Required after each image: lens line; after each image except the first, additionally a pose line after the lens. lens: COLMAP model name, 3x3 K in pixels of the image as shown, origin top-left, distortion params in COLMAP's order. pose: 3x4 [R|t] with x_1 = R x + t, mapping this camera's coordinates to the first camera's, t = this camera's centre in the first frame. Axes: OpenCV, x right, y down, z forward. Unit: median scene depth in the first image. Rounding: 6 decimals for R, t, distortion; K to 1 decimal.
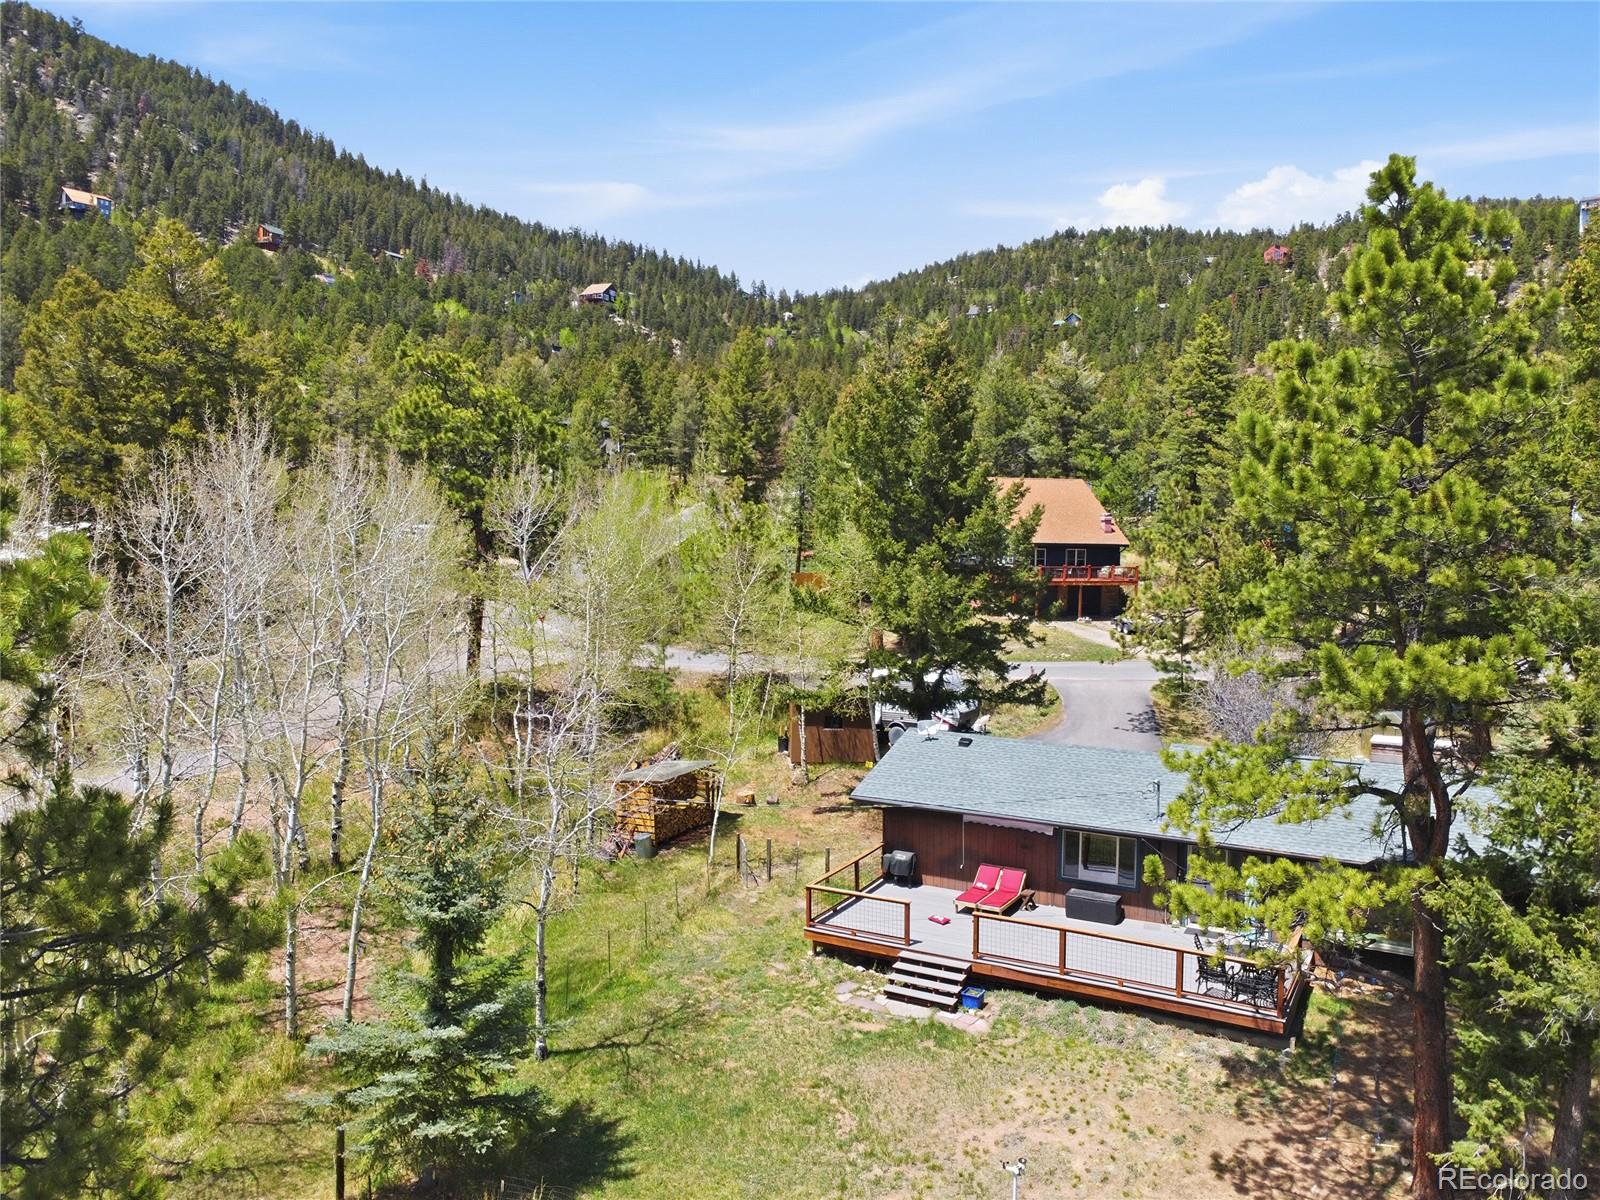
lens RADIAL K [[1202.7, 0, 793.9], [0, 1202.7, 584.3], [0, 0, 1]] dist [-0.001366, -0.000410]
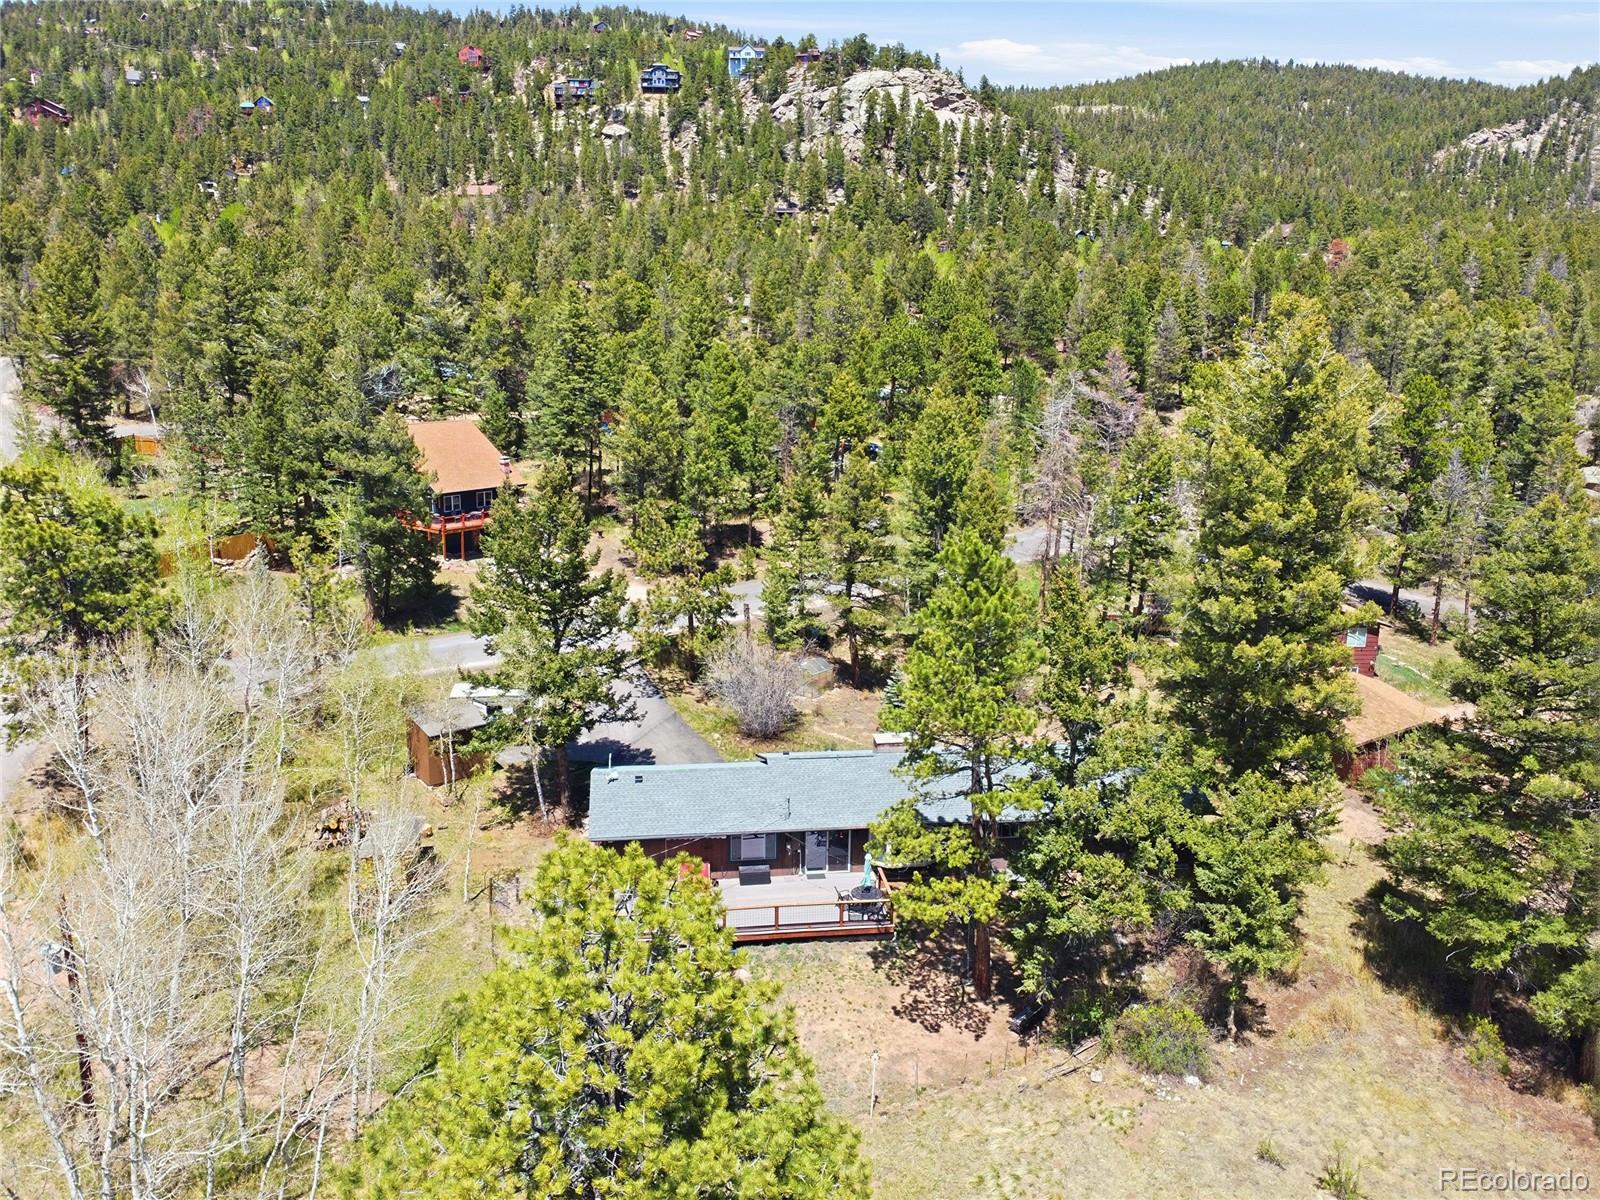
lens RADIAL K [[1202.7, 0, 793.7], [0, 1202.7, 603.0], [0, 0, 1]] dist [-0.001366, -0.000410]
pose [[0.798543, -0.139984, 0.585434, -0.455866], [0.023839, 0.979175, 0.201616, -0.315063], [-0.601465, -0.147043, 0.785250, -0.203219]]
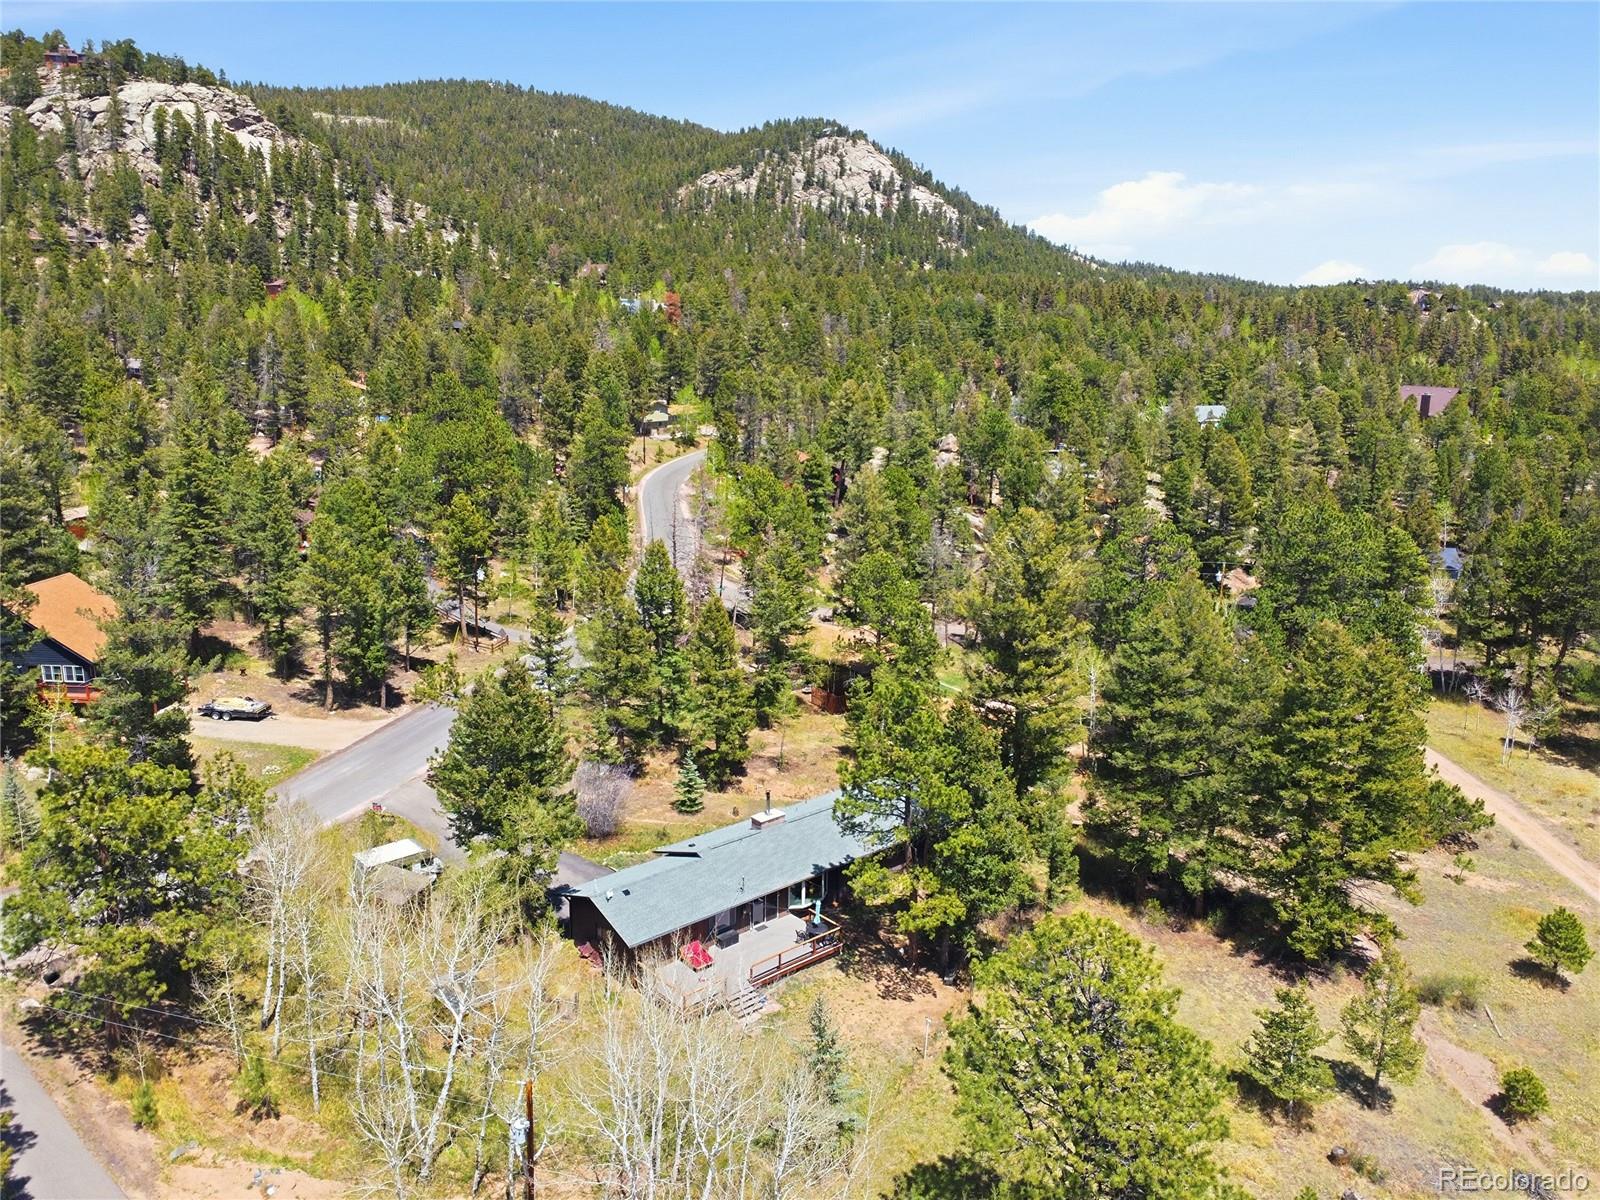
lens RADIAL K [[1202.7, 0, 801.4], [0, 1202.7, 608.9], [0, 0, 1]] dist [-0.001366, -0.000410]
pose [[0.326662, -0.225255, 0.917907, -1.196830], [0.038192, 0.973537, 0.225315, -0.613880], [-0.944369, -0.038545, 0.326620, 0.112106]]
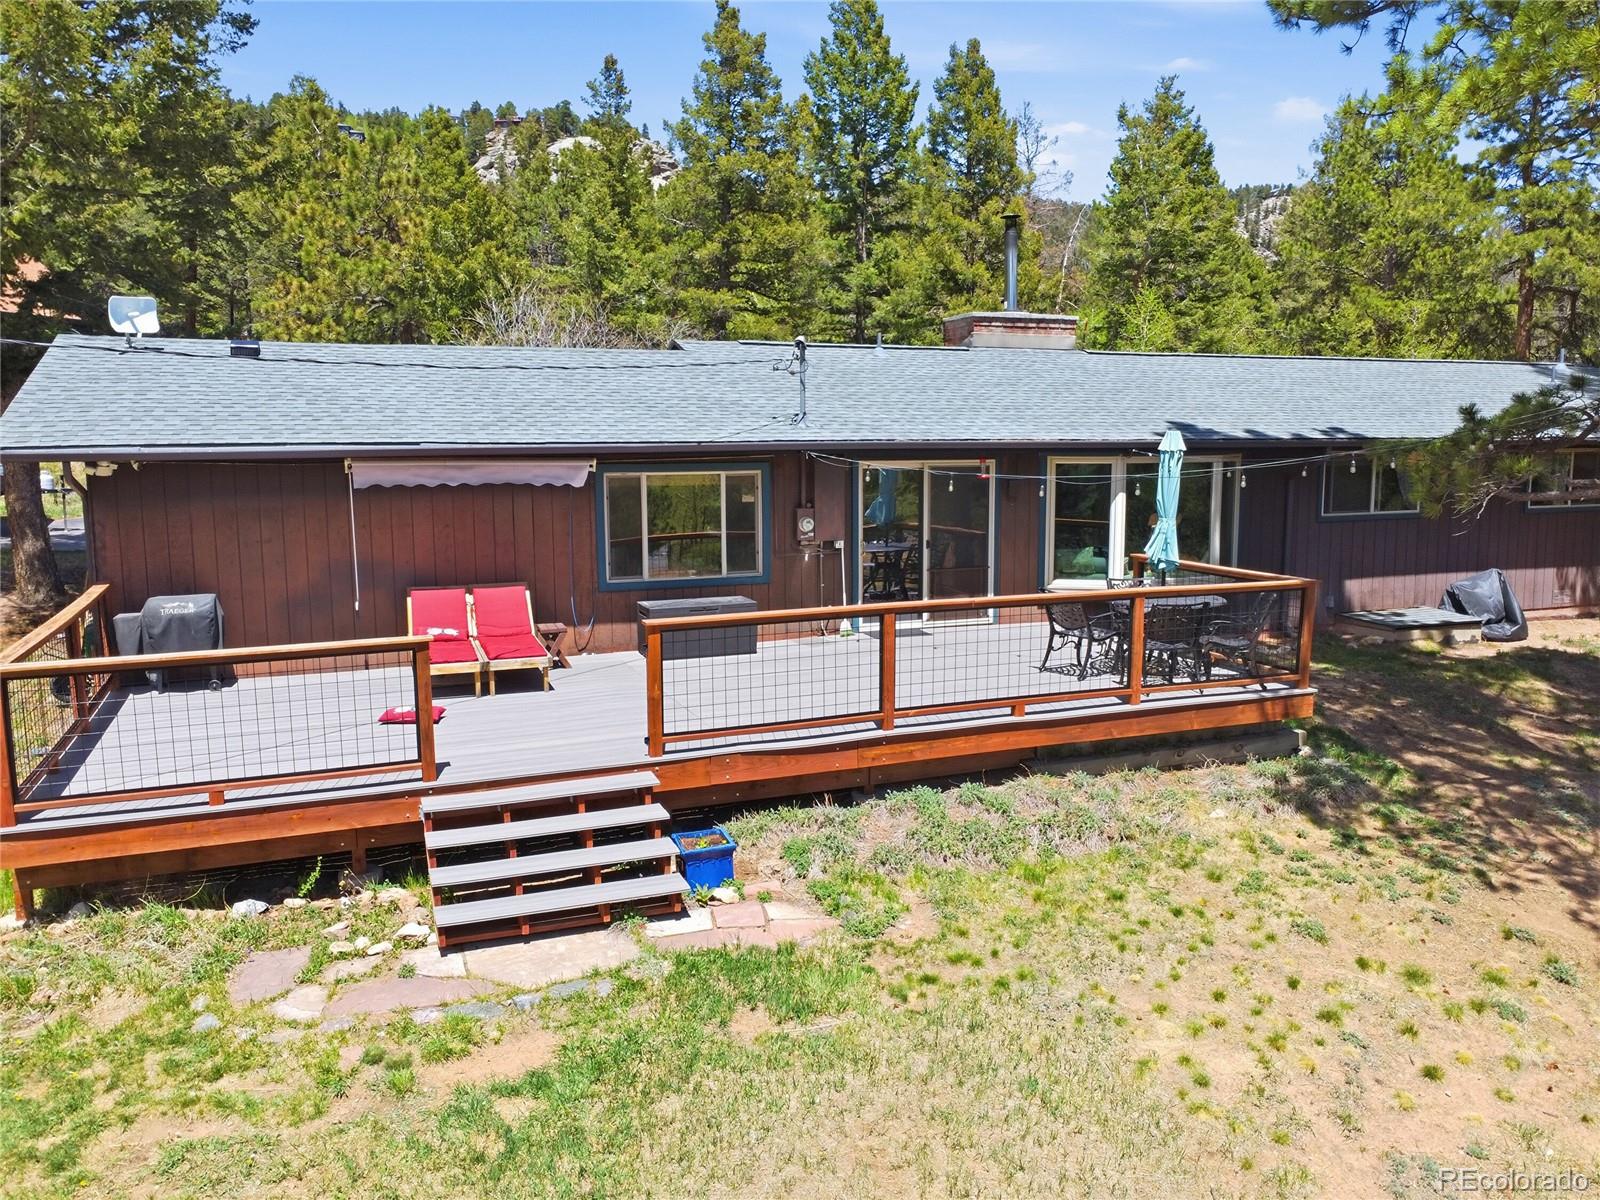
lens RADIAL K [[1202.7, 0, 804.7], [0, 1202.7, 602.5], [0, 0, 1]] dist [-0.001366, -0.000410]
pose [[0.626591, -0.114130, 0.770947, -0.054793], [0.049225, 0.993040, 0.107000, 0.154403], [-0.777792, -0.029096, 0.627847, 0.497387]]
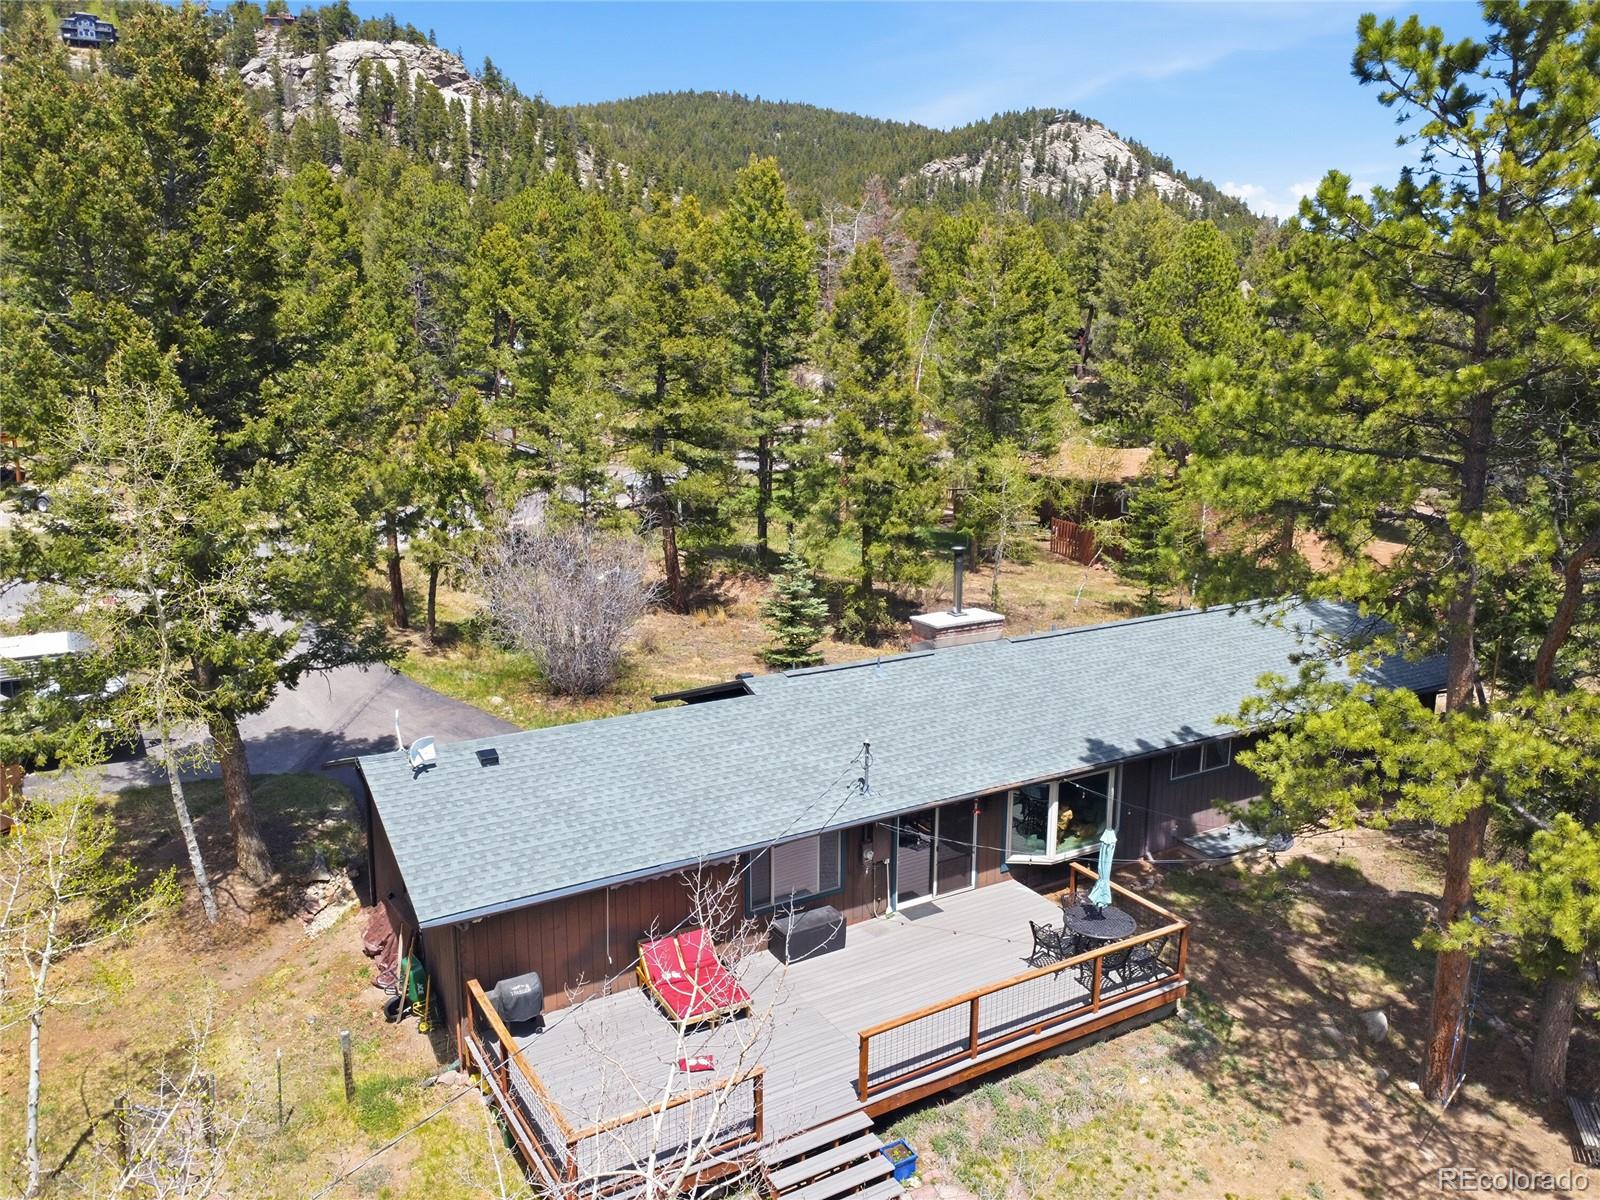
lens RADIAL K [[1202.7, 0, 803.1], [0, 1202.7, 599.5], [0, 0, 1]] dist [-0.001366, -0.000410]
pose [[0.488704, -0.184039, 0.852818, -0.233648], [0.042649, 0.981369, 0.187340, -0.042673], [-0.871407, -0.055182, 0.487448, 0.487714]]
